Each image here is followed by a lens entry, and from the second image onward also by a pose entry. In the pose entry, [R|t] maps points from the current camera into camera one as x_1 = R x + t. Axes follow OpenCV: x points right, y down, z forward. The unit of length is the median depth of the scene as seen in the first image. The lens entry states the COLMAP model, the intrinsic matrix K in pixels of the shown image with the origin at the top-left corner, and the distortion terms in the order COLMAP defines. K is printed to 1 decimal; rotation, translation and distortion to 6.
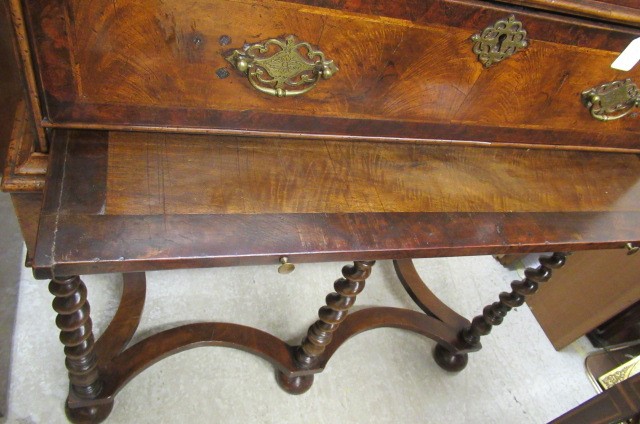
lens RADIAL K [[472.2, 0, 316.0], [0, 472.2, 209.7], [0, 0, 1]] dist [-0.004476, -0.000138]
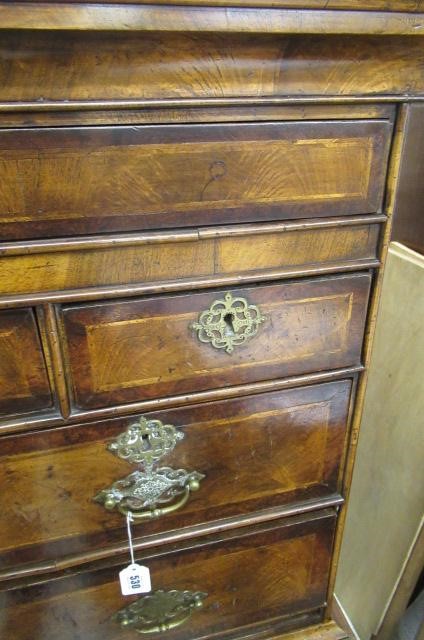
lens RADIAL K [[470.3, 0, 208.9], [0, 470.3, 317.0], [0, 0, 1]] dist [-0.004735, 0.002030]
pose [[0.960401, -0.249977, -0.123051, 1.215801], [0.187403, 0.906377, -0.378630, -0.479000], [0.206179, 0.340576, 0.917332, 0.028743]]
